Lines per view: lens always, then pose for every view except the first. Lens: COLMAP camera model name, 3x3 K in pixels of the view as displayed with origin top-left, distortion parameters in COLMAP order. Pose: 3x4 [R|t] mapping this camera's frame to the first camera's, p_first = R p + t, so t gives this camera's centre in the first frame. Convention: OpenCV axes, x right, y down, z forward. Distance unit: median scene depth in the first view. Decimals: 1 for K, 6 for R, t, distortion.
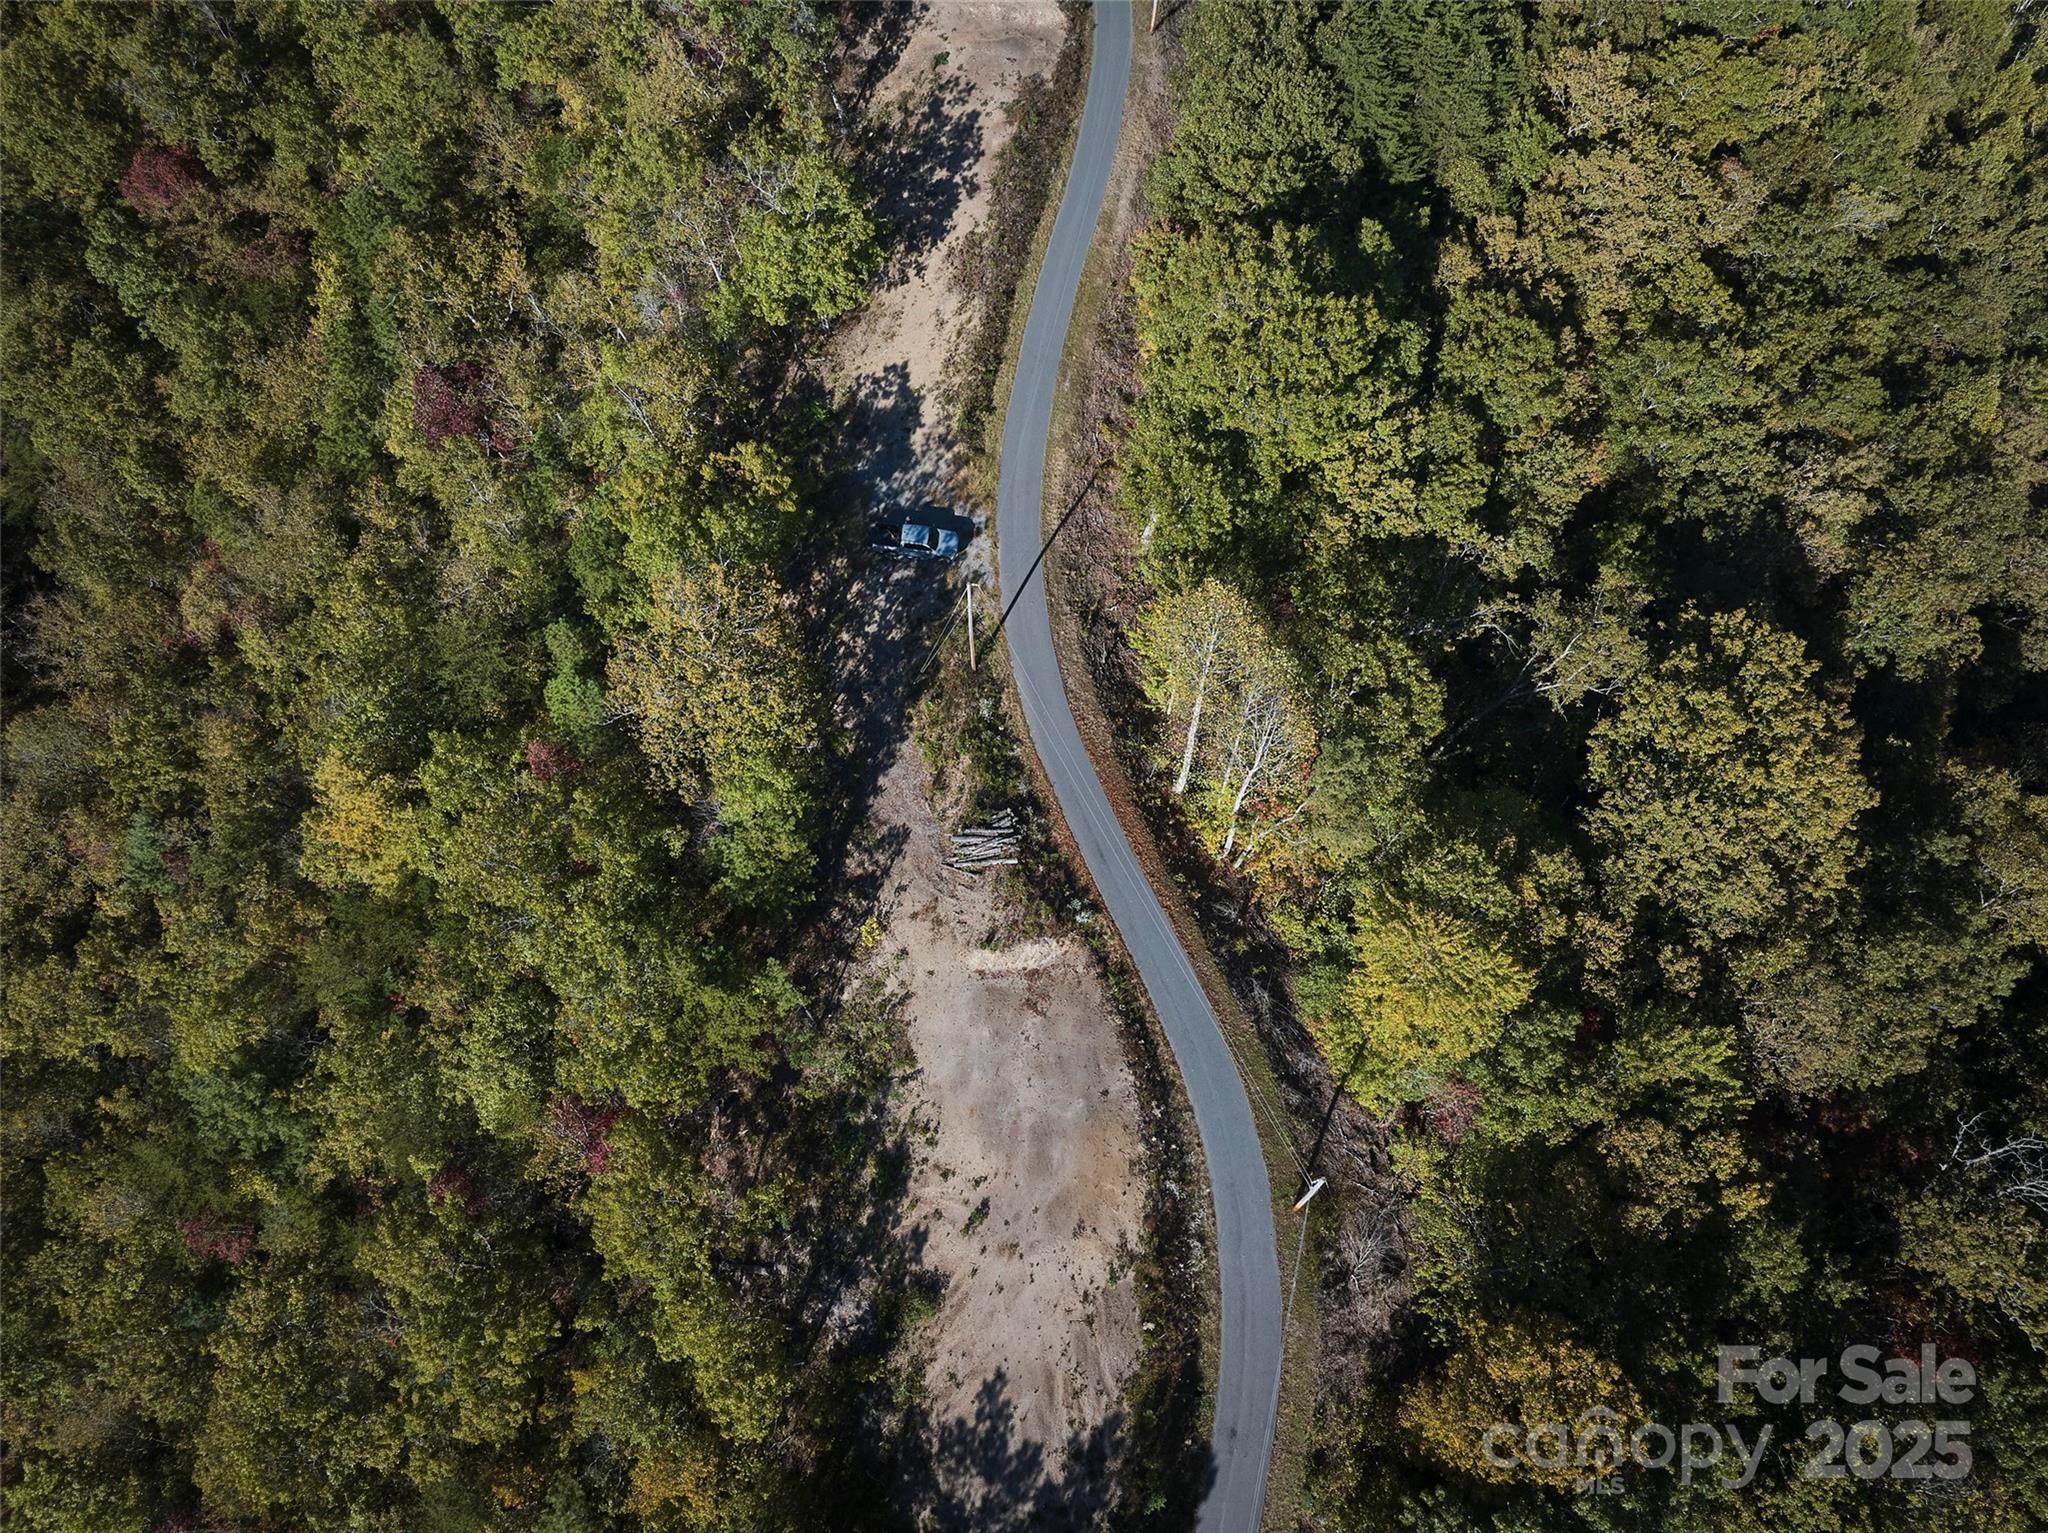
lens RADIAL K [[1440.2, 0, 1032.9], [0, 1440.2, 750.4], [0, 0, 1]] dist [-0.040881, 0.001852]
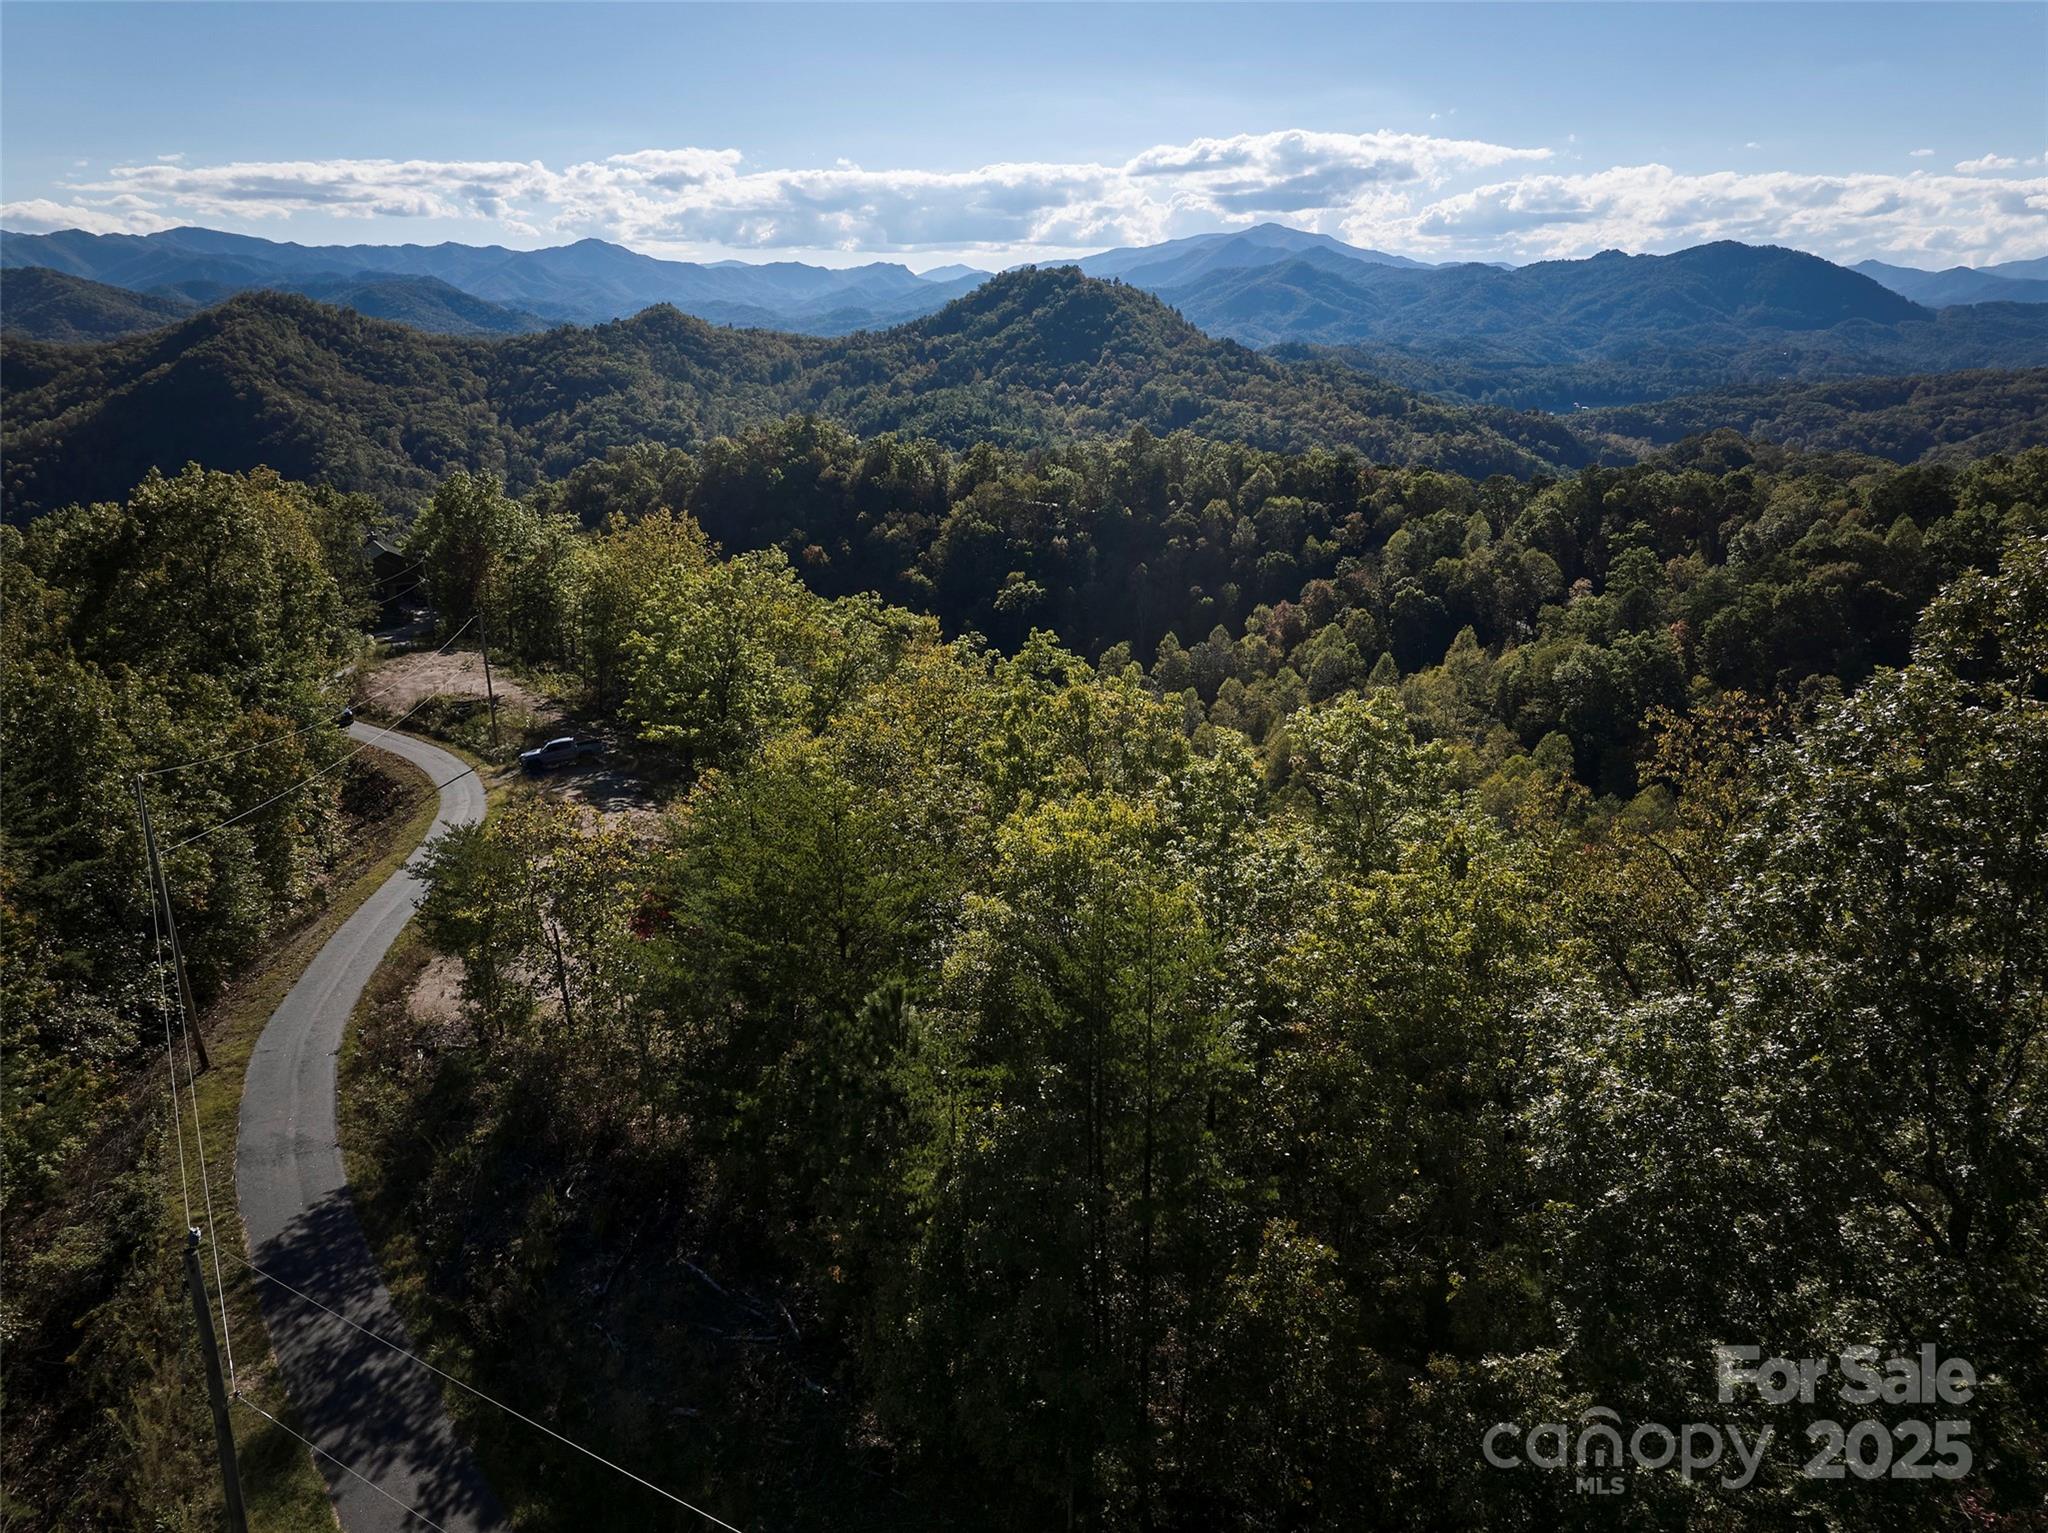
lens RADIAL K [[1440.2, 0, 1032.7], [0, 1440.2, 754.5], [0, 0, 1]] dist [-0.040881, 0.001852]
pose [[-0.921270, 0.106298, -0.374117, -0.010103], [-0.347881, 0.204881, 0.914878, -1.373750], [0.173899, 0.972998, -0.151772, 1.364738]]
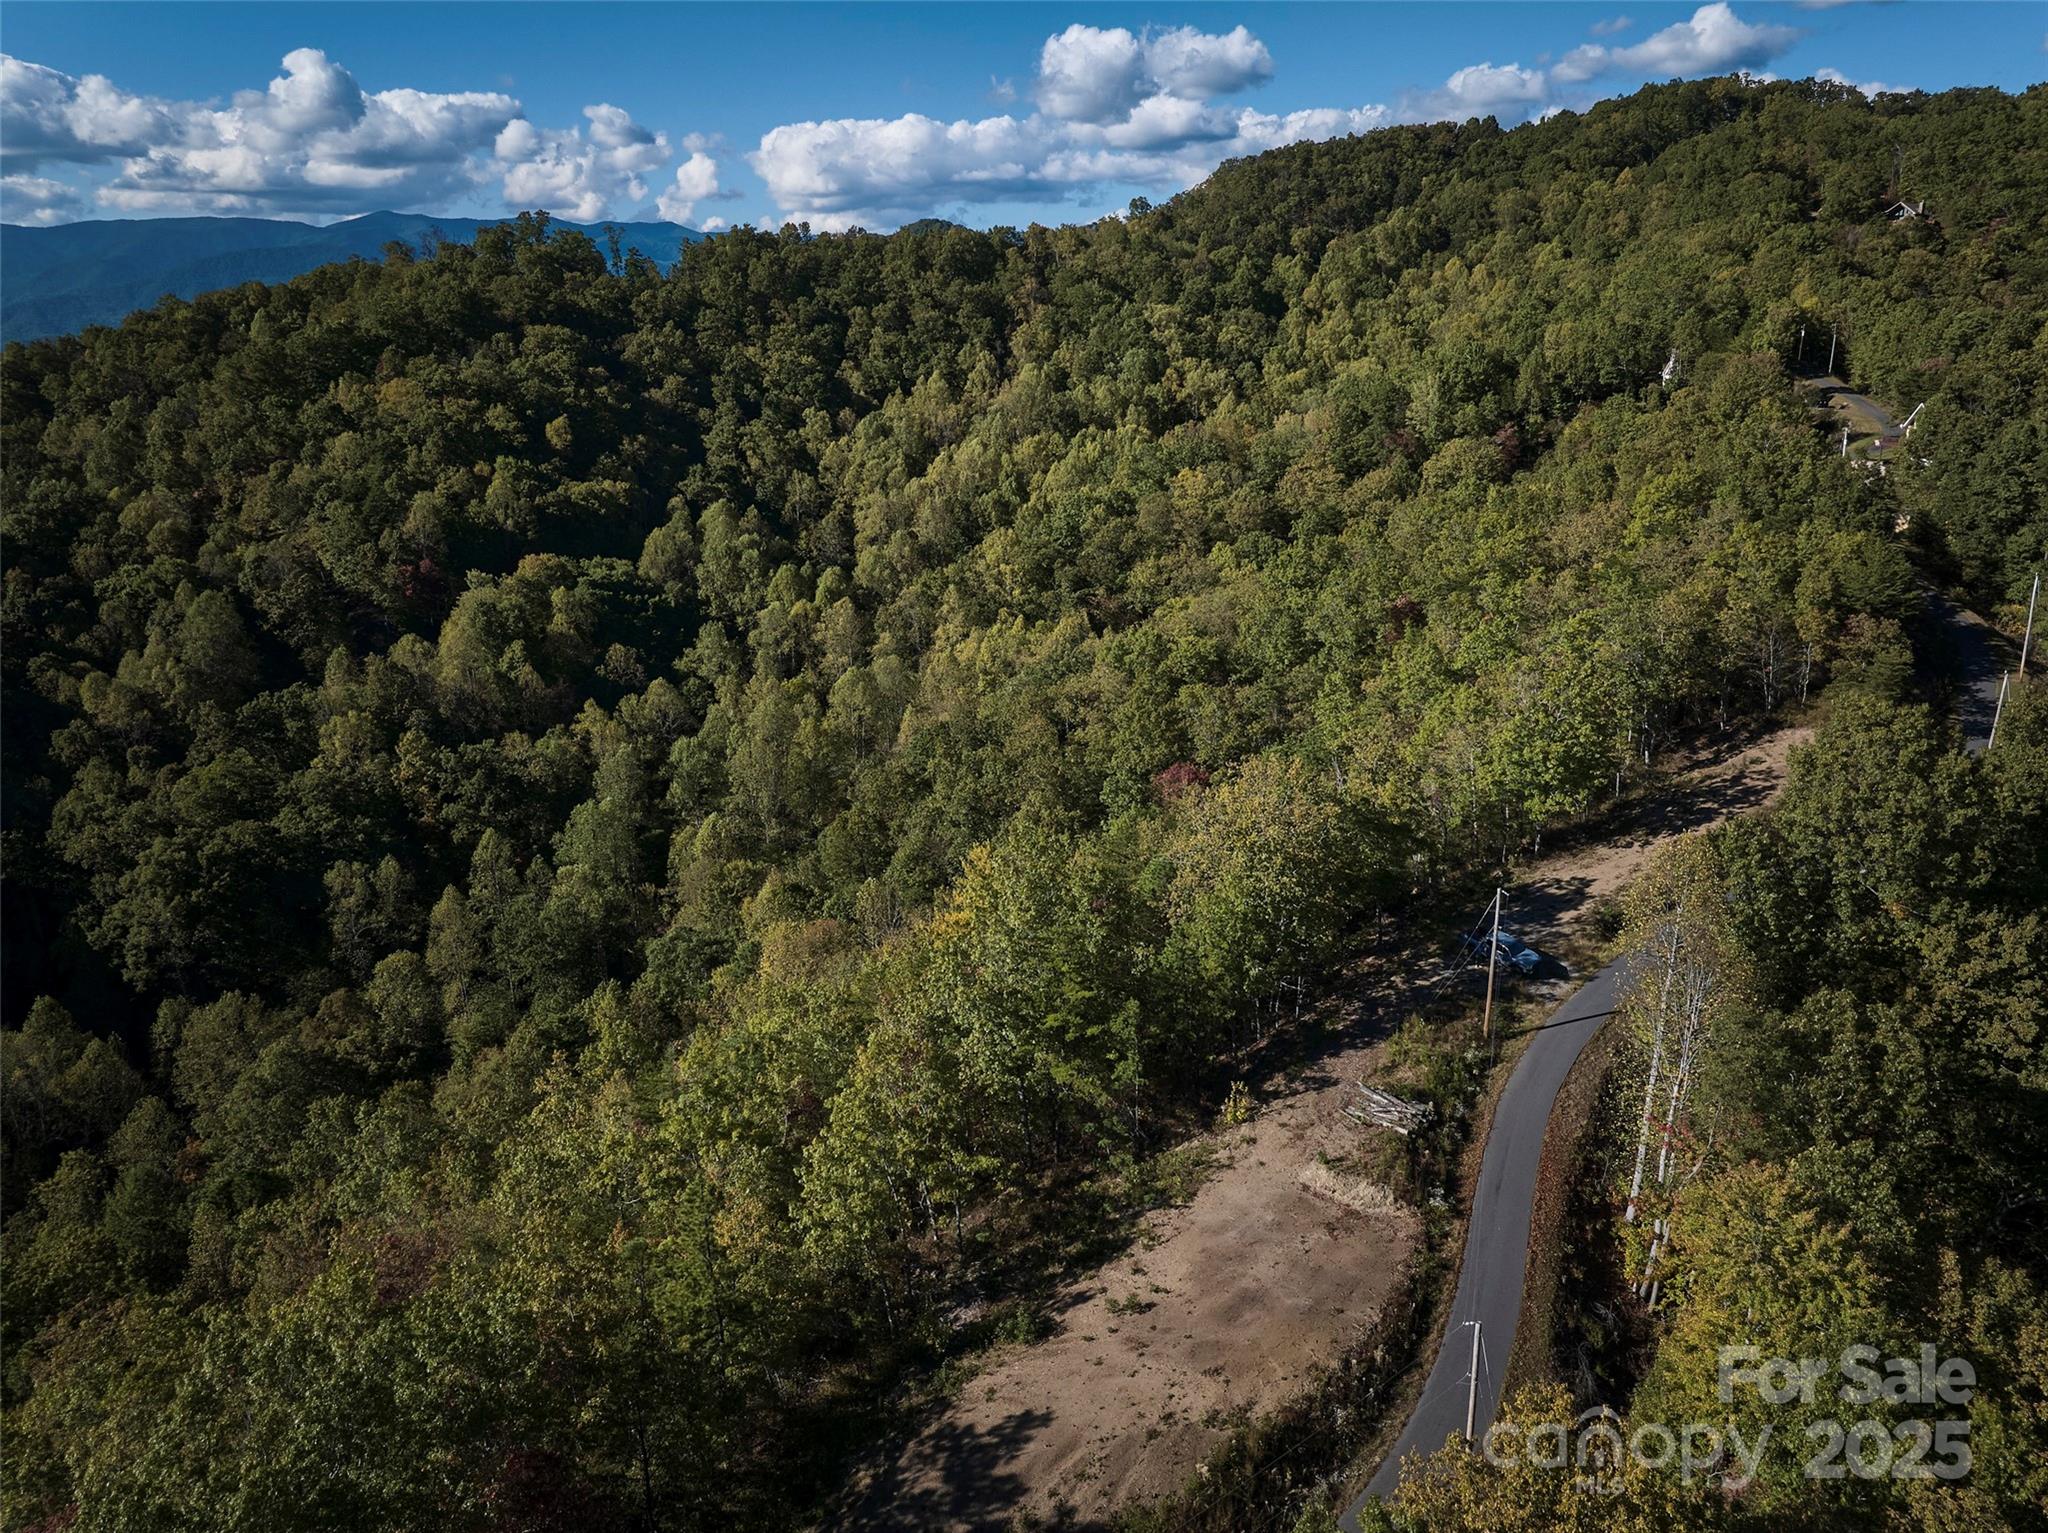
lens RADIAL K [[1440.2, 0, 1041.0], [0, 1440.2, 758.0], [0, 0, 1]] dist [-0.040881, 0.001852]
pose [[0.692519, 0.203127, -0.692212, 0.424956], [-0.633387, 0.630503, -0.448650, 0.498022], [0.345308, 0.749137, 0.565293, 0.209047]]
